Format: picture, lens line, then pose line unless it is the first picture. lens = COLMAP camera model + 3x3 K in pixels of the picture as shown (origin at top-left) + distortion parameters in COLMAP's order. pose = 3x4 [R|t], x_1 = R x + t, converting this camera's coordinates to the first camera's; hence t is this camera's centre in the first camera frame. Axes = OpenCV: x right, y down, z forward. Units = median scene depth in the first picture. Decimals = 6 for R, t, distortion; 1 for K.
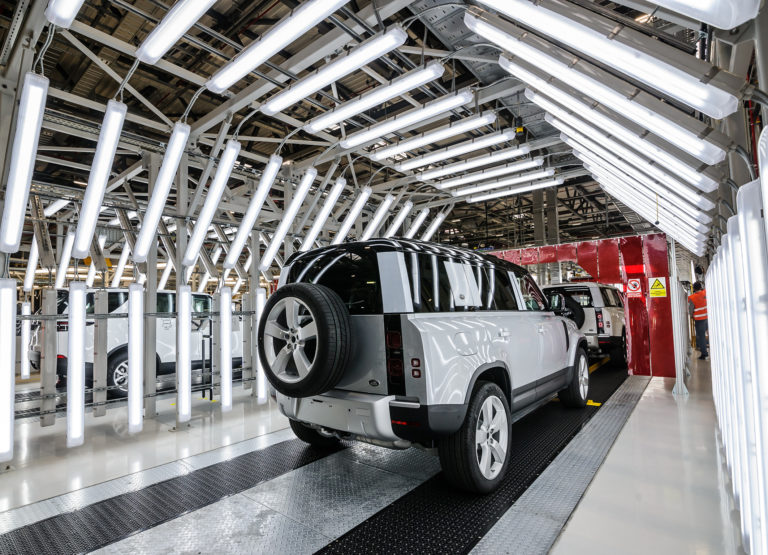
lens RADIAL K [[389.7, 0, 368.3], [0, 389.7, 289.5], [0, 0, 1]] dist [-0.003064, -0.000166]
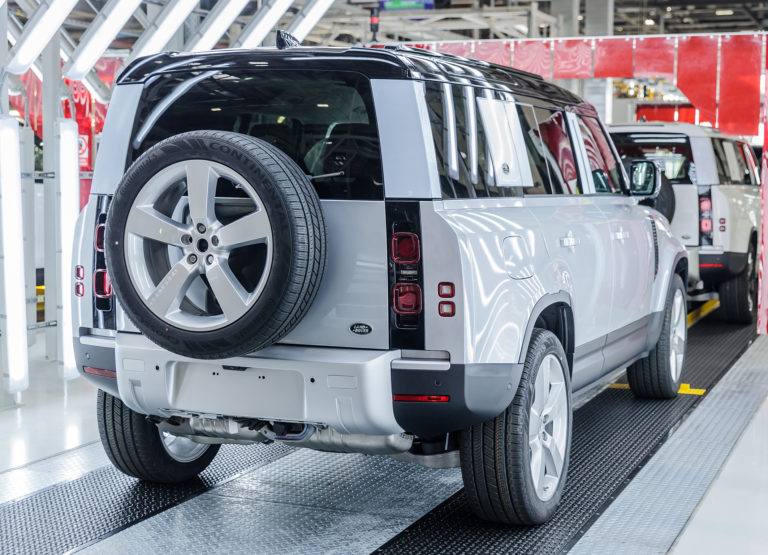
lens RADIAL K [[1186.5, 0, 388.8], [0, 1186.5, 278.2], [0, 0, 1]] dist [0.039153, 0.000000]
pose [[0.957083, 0.005335, 0.289765, -0.370746], [-0.046949, 0.989478, 0.136854, -0.045857], [-0.285986, -0.144585, 0.947263, -0.473470]]
